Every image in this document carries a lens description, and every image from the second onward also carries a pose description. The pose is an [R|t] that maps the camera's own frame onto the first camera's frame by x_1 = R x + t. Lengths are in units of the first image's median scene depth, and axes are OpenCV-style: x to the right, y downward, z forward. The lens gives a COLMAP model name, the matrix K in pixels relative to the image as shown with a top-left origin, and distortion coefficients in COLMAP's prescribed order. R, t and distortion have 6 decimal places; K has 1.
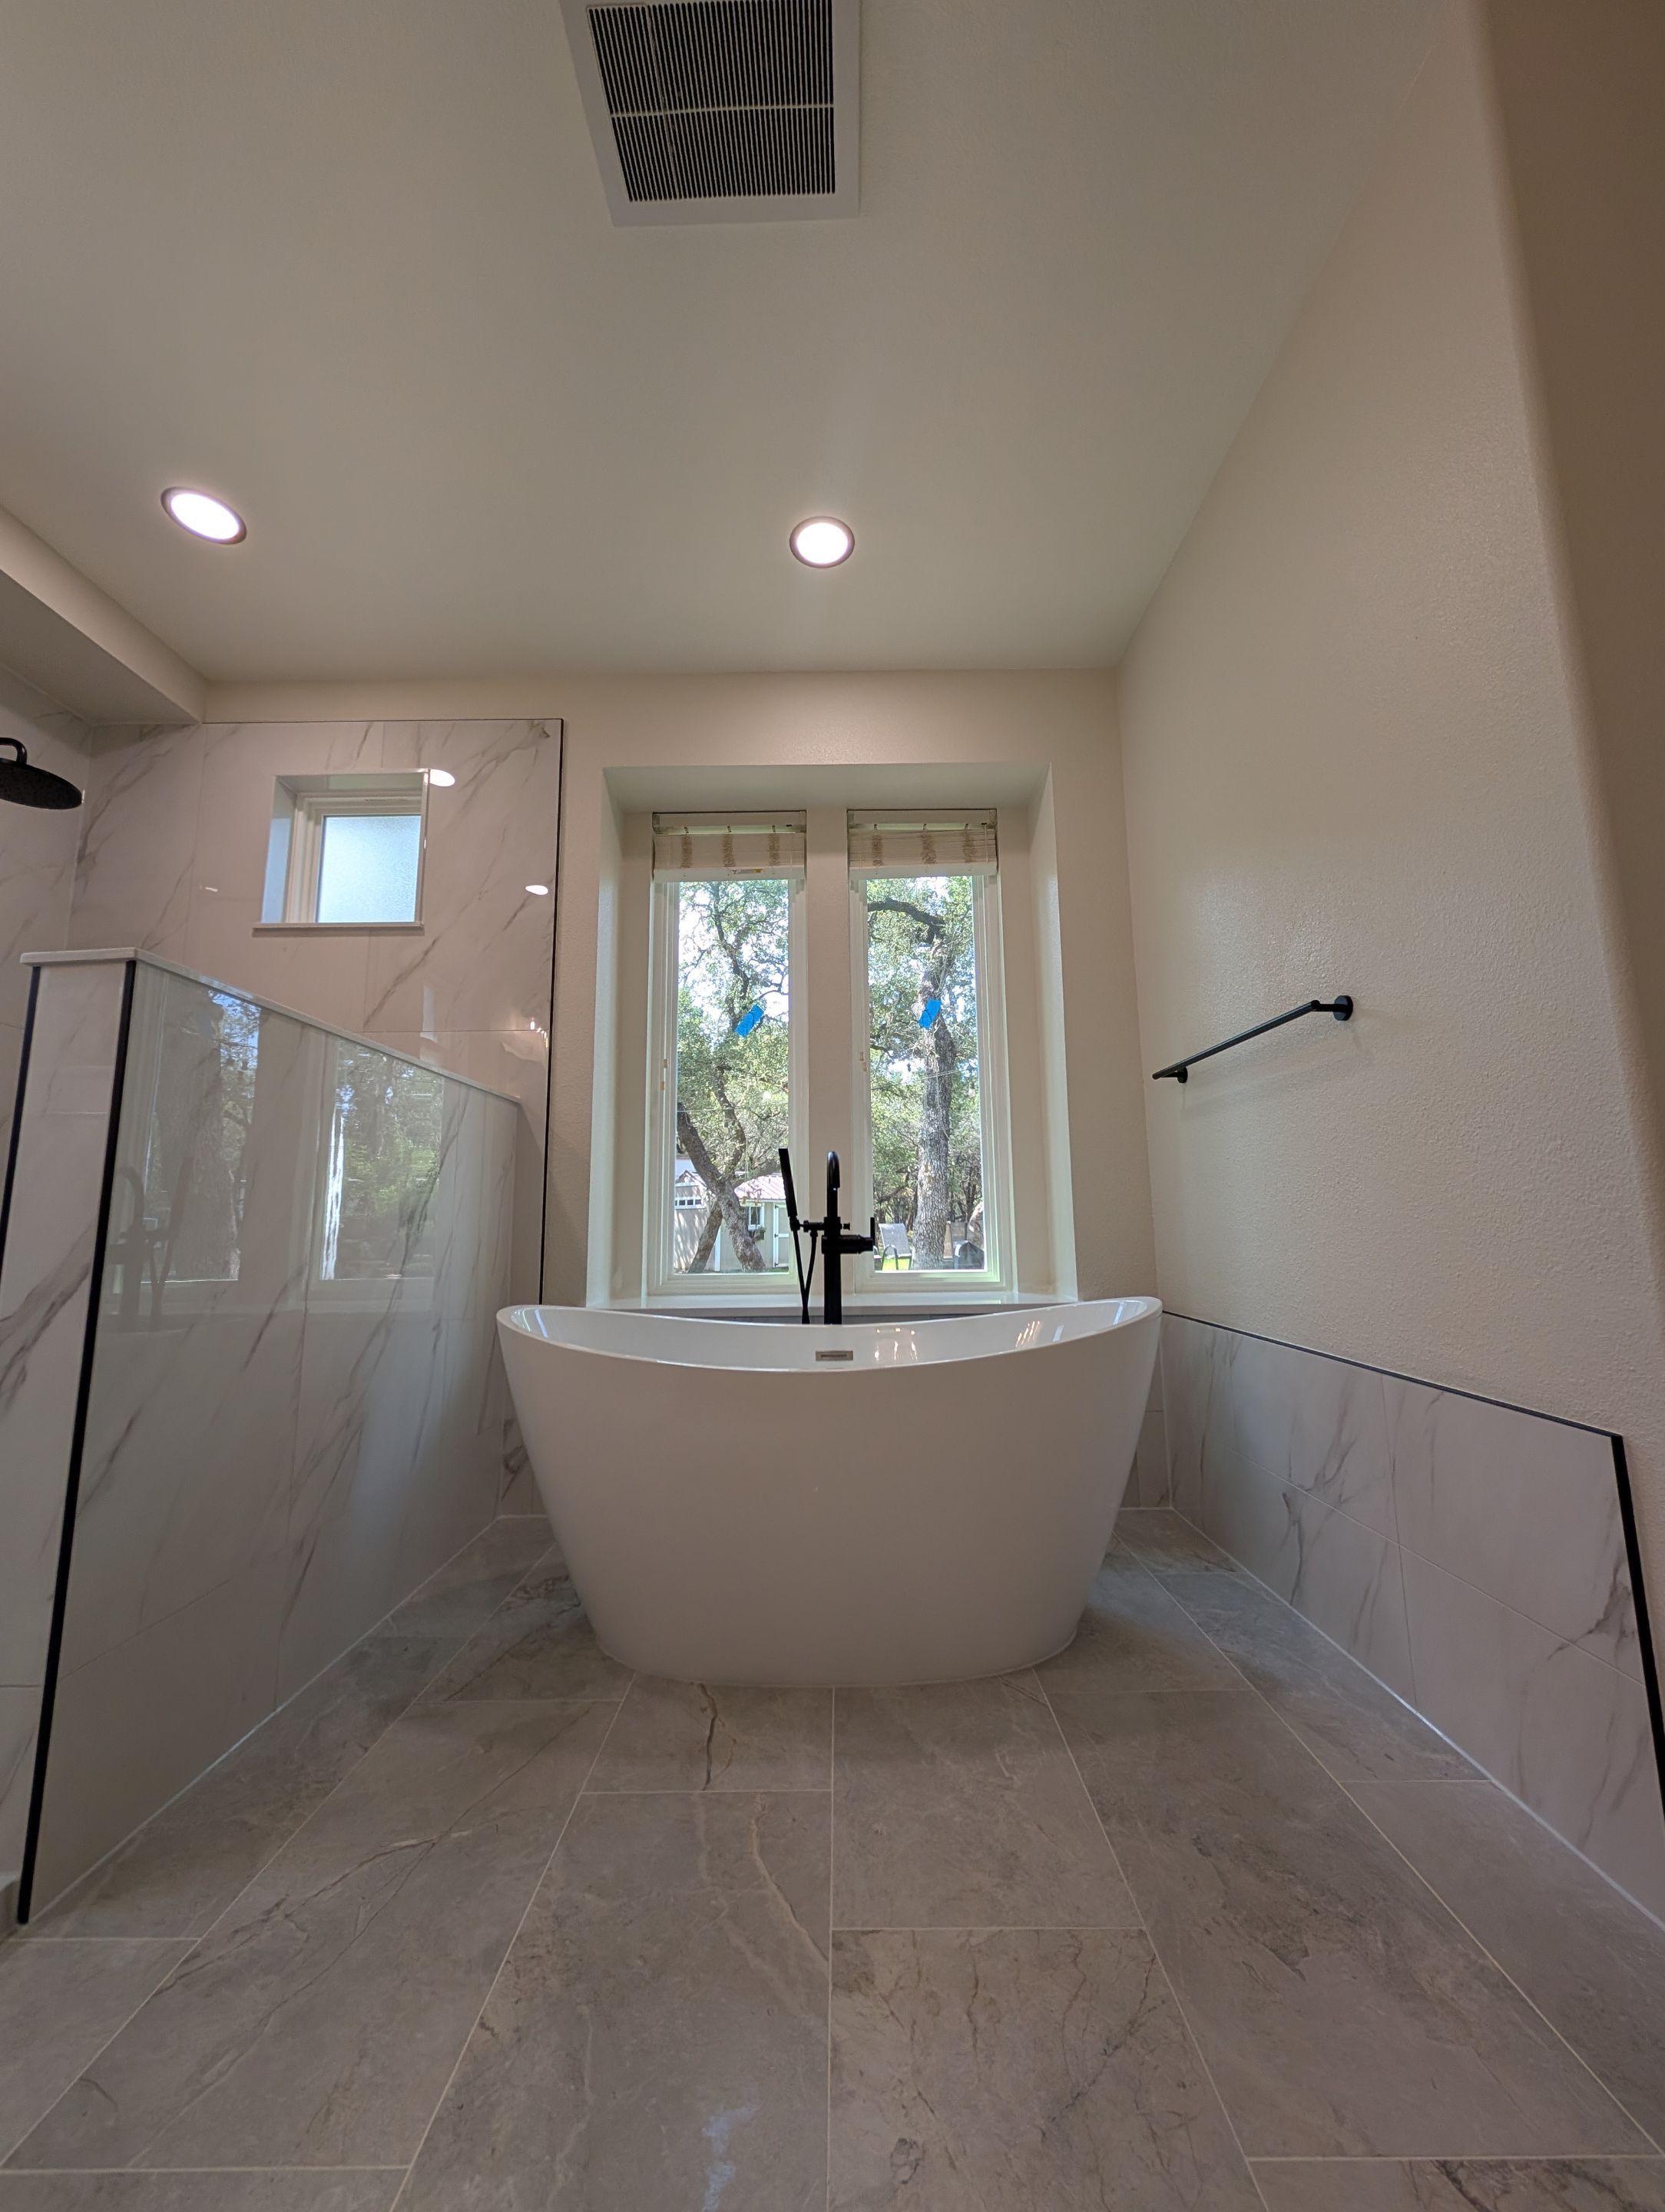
lens RADIAL K [[839.4, 0, 833.8], [0, 839.4, 1100.0], [0, 0, 1]] dist [0.001845, 0.000039]
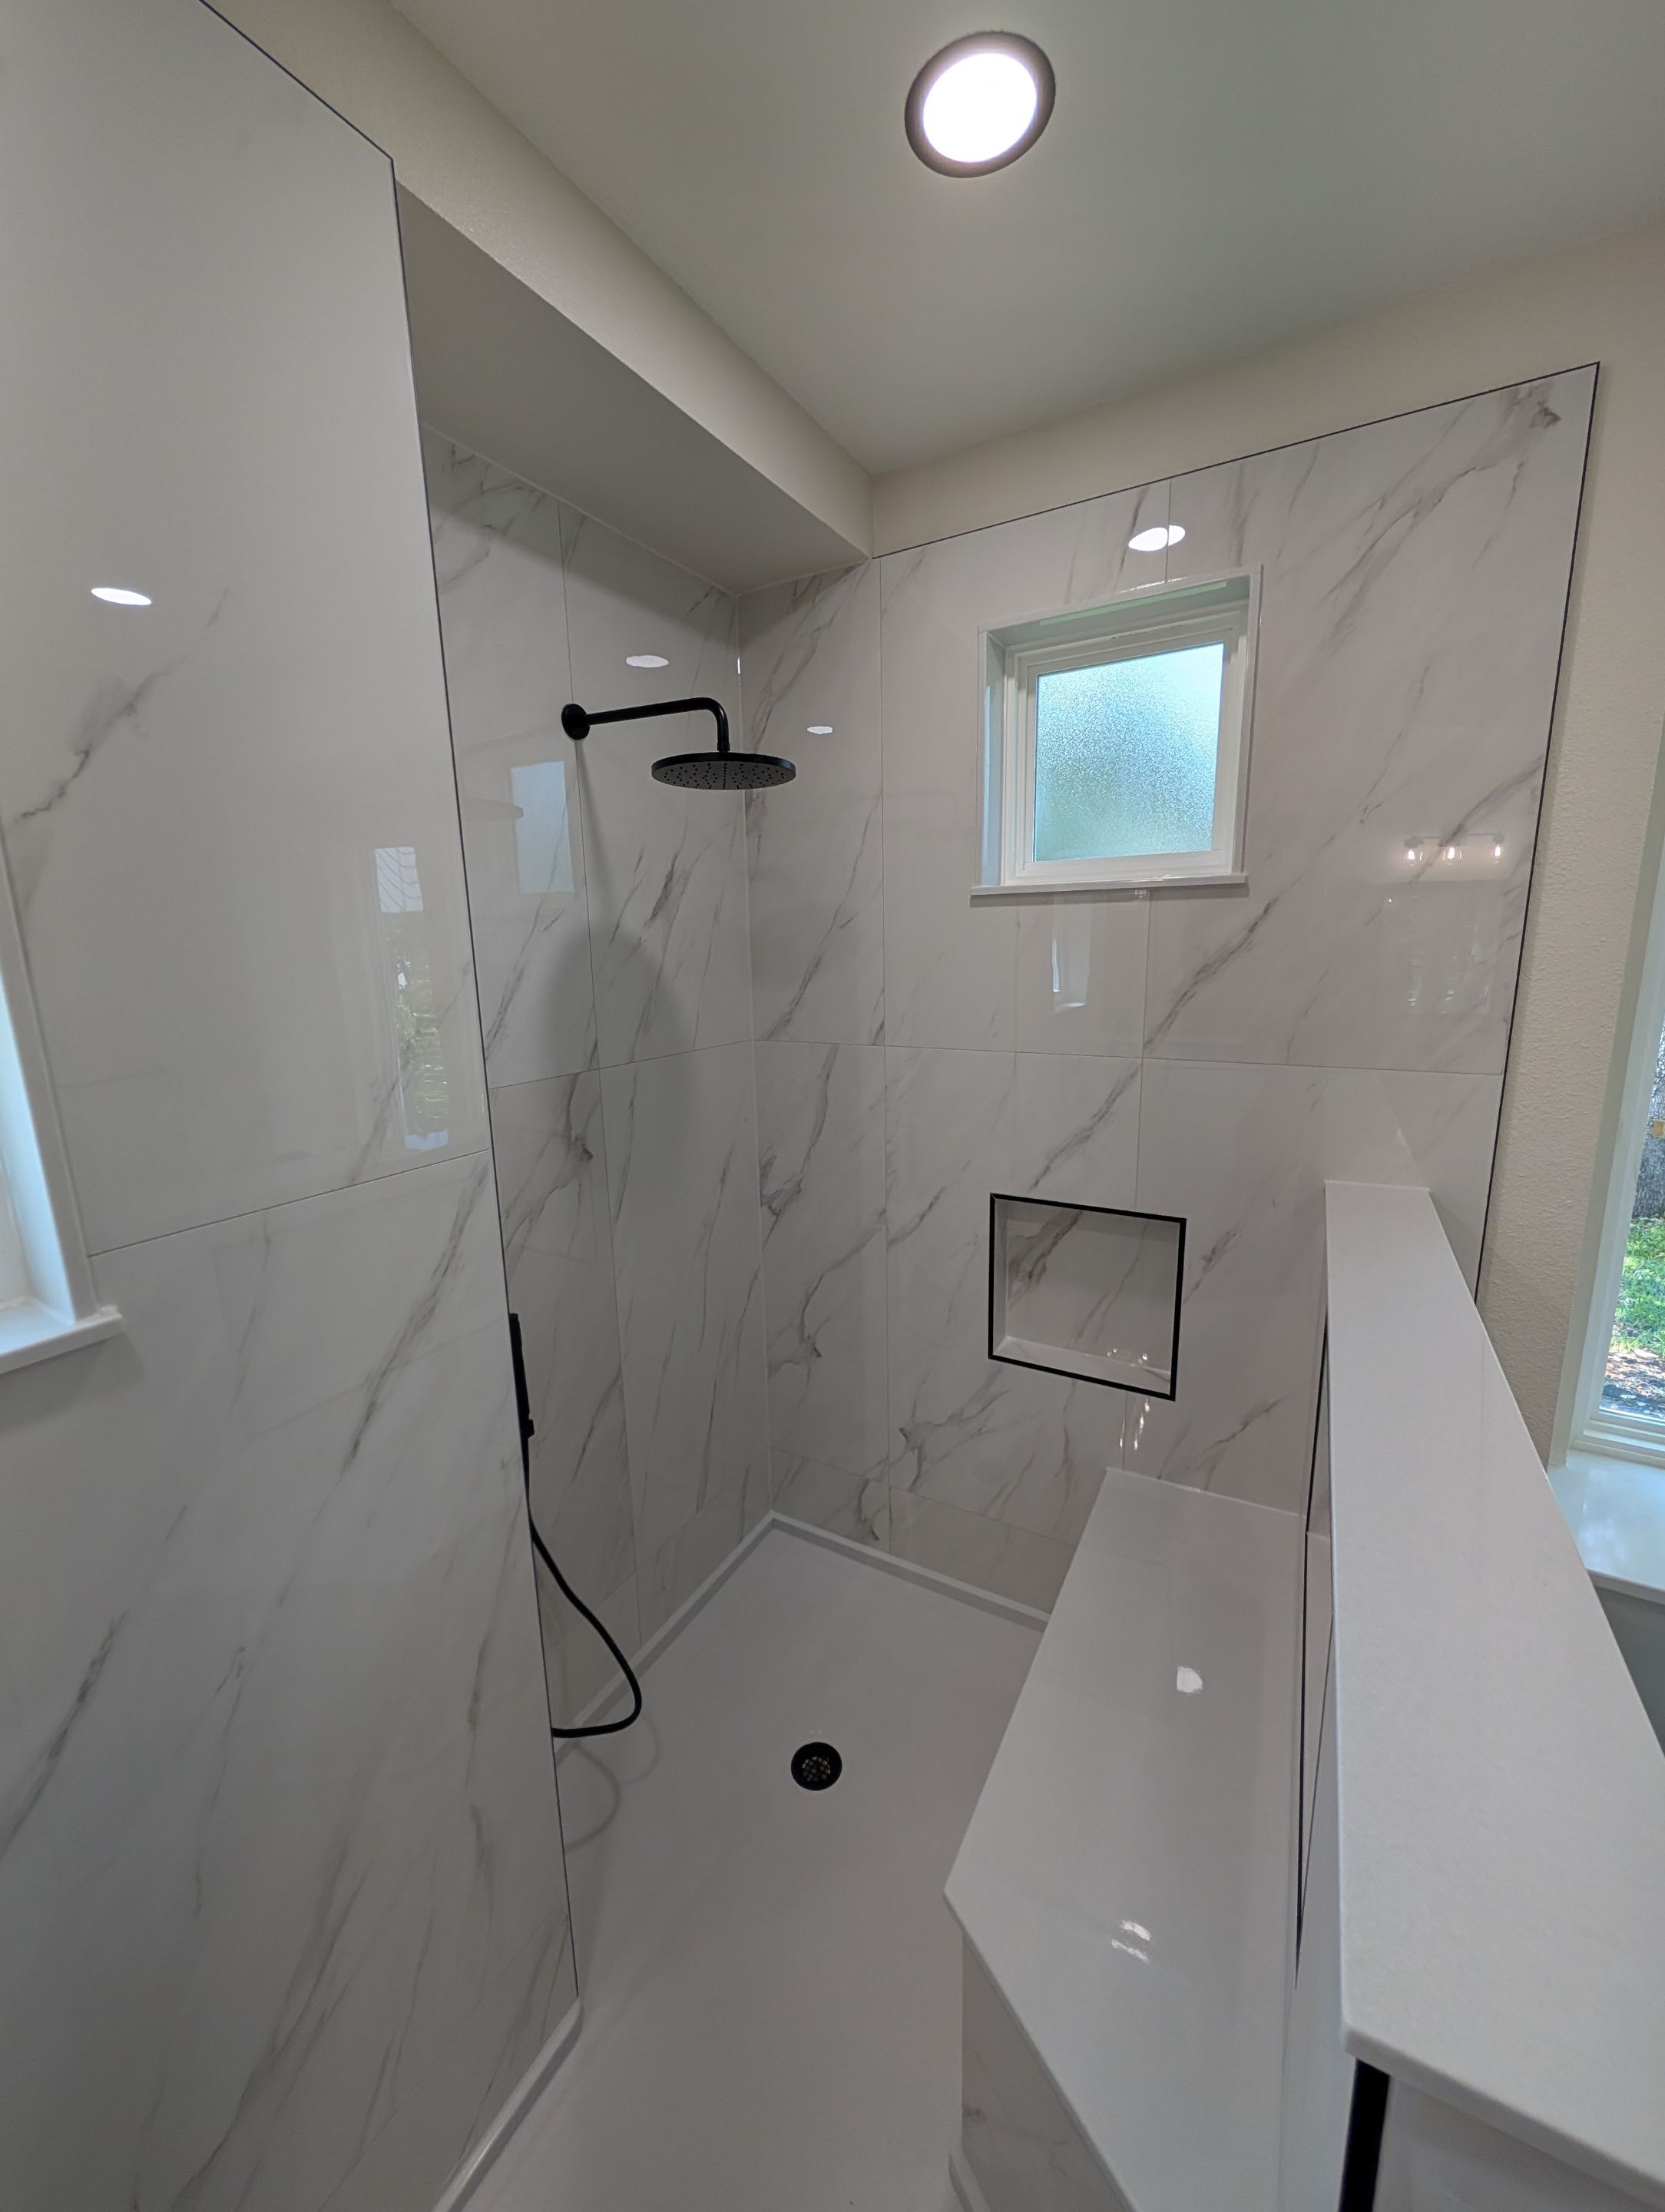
lens RADIAL K [[839.4, 0, 833.8], [0, 839.4, 1100.0], [0, 0, 1]] dist [0.001845, 0.000039]
pose [[0.872852, 0.085240, -0.480482, -0.431795], [0.081278, 0.945477, 0.315383, -0.261154], [0.481168, -0.314336, 0.818334, 0.325102]]
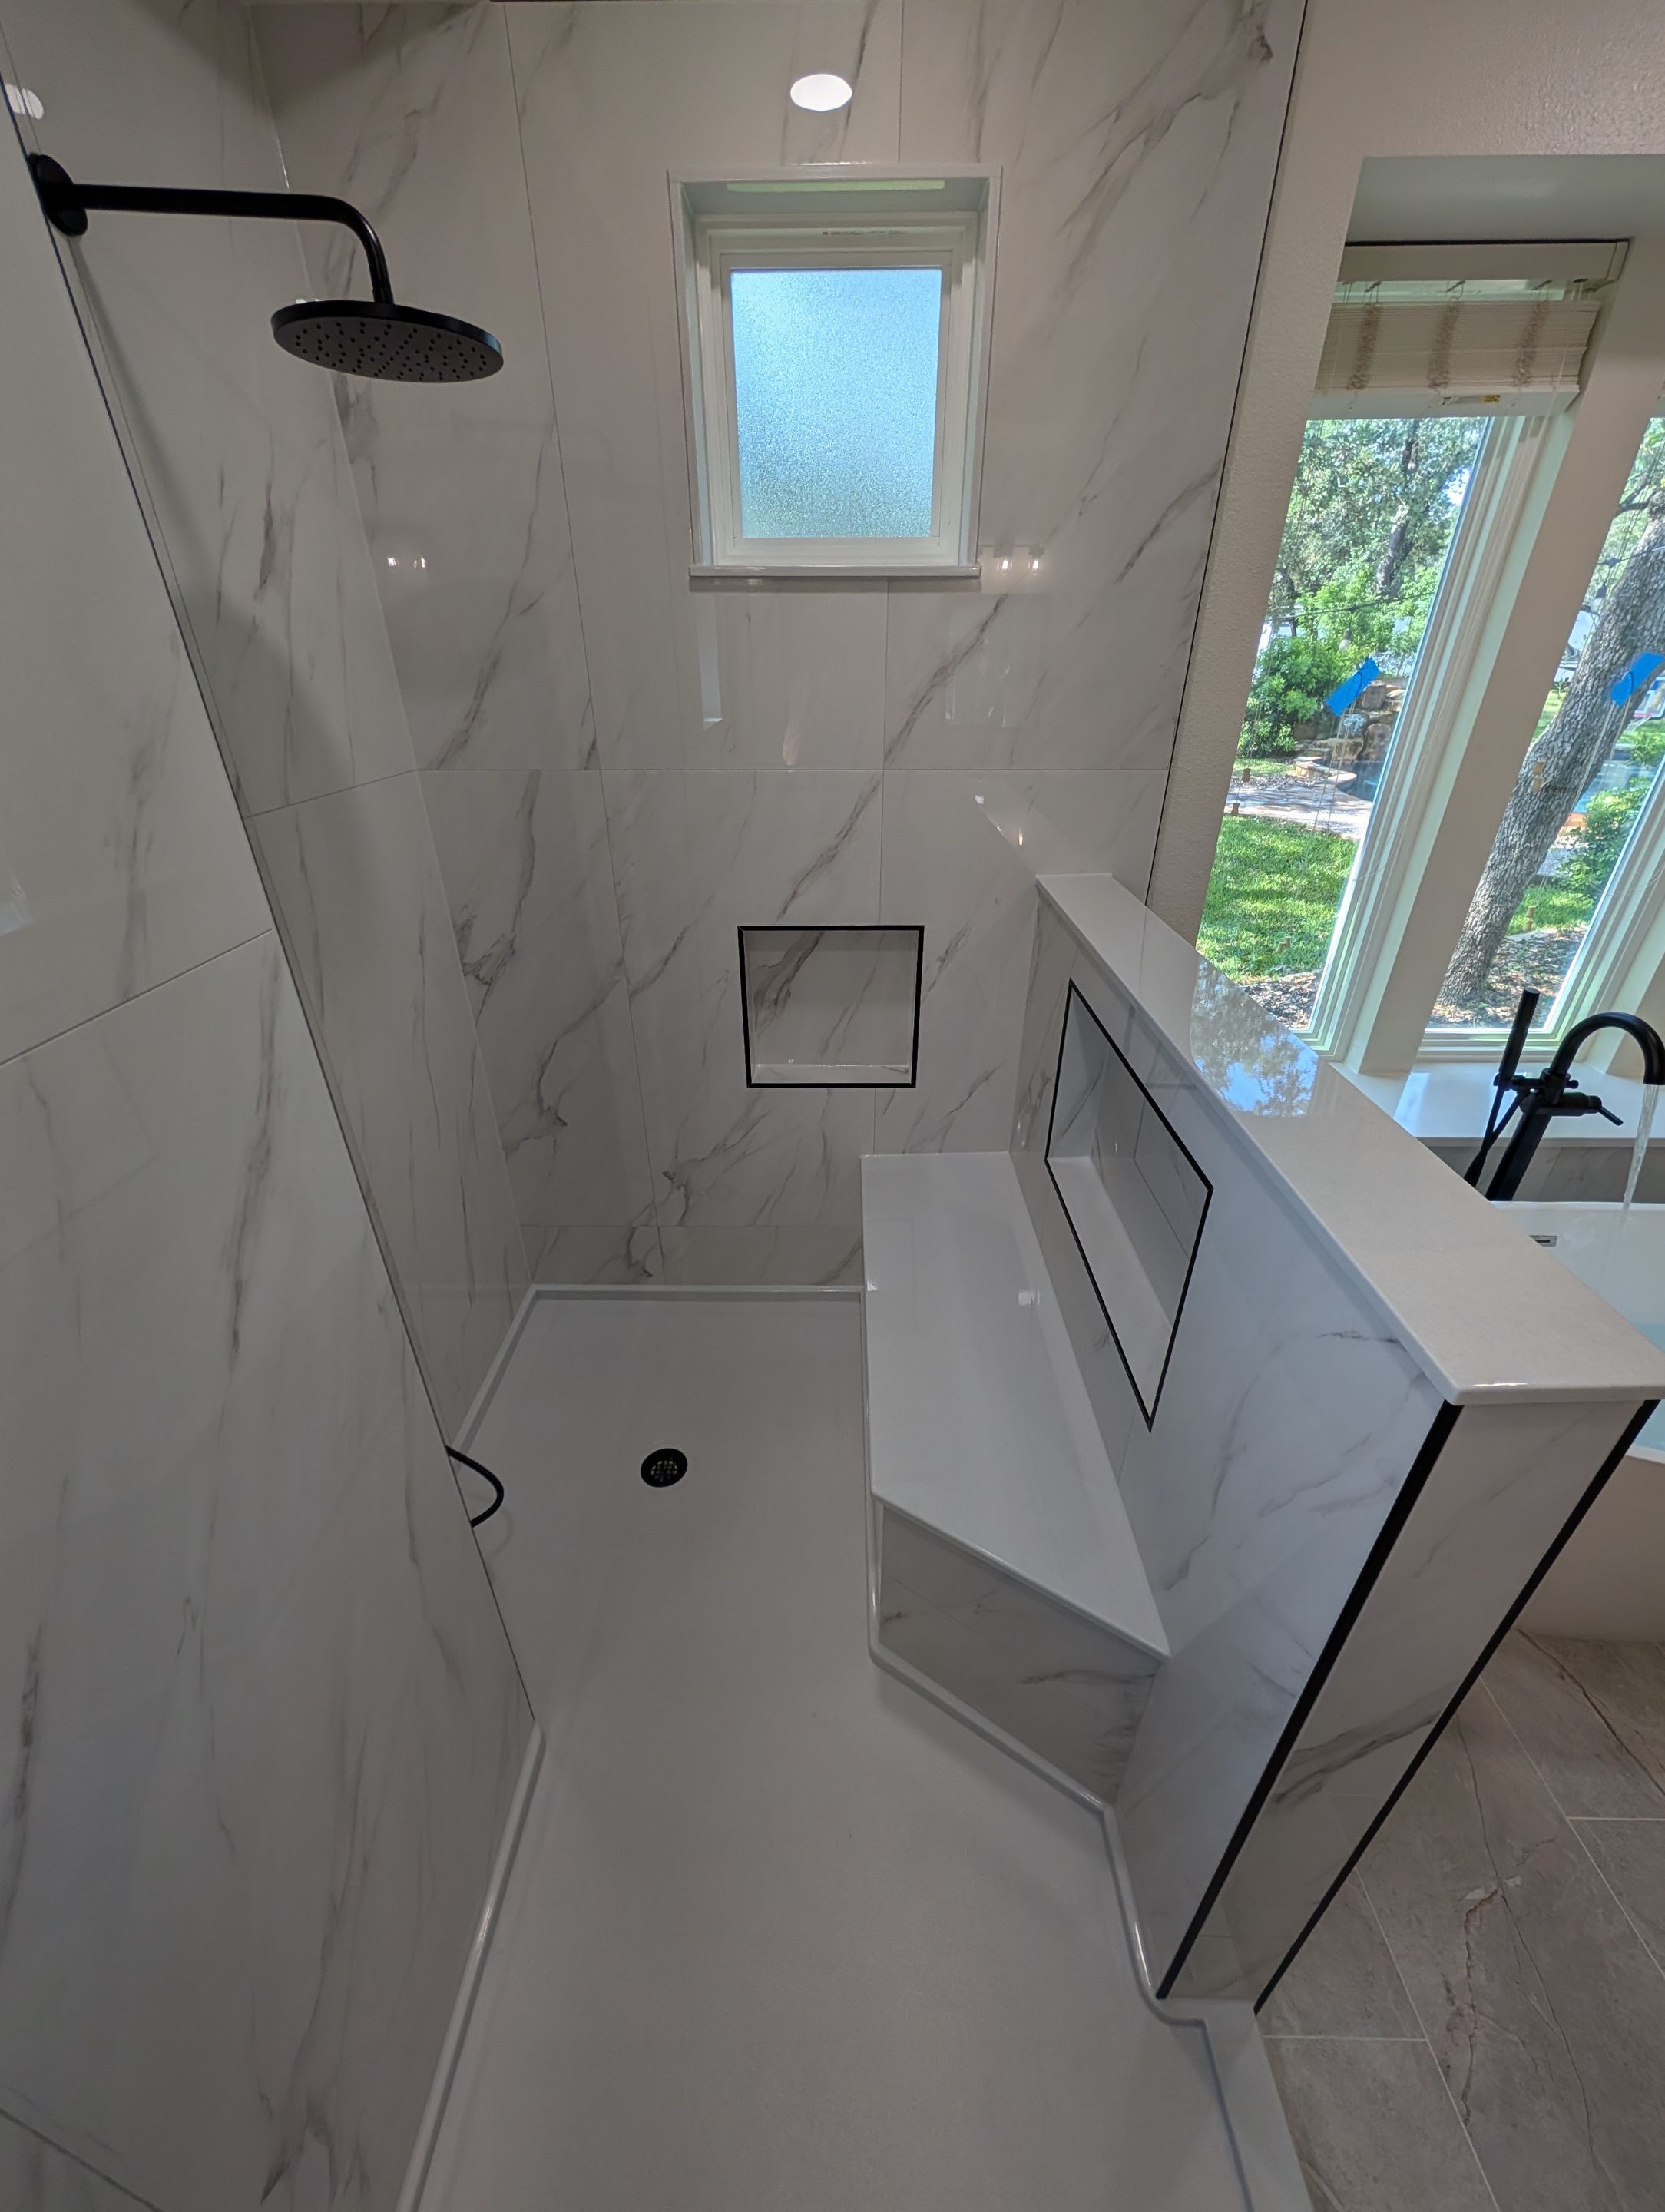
lens RADIAL K [[839.4, 0, 833.8], [0, 839.4, 1100.0], [0, 0, 1]] dist [0.001845, 0.000039]
pose [[0.999925, 0.012245, 0.000231, -0.567061], [-0.009947, 0.800962, 0.598633, -0.253346], [0.007145, -0.598590, 0.801023, 0.303382]]
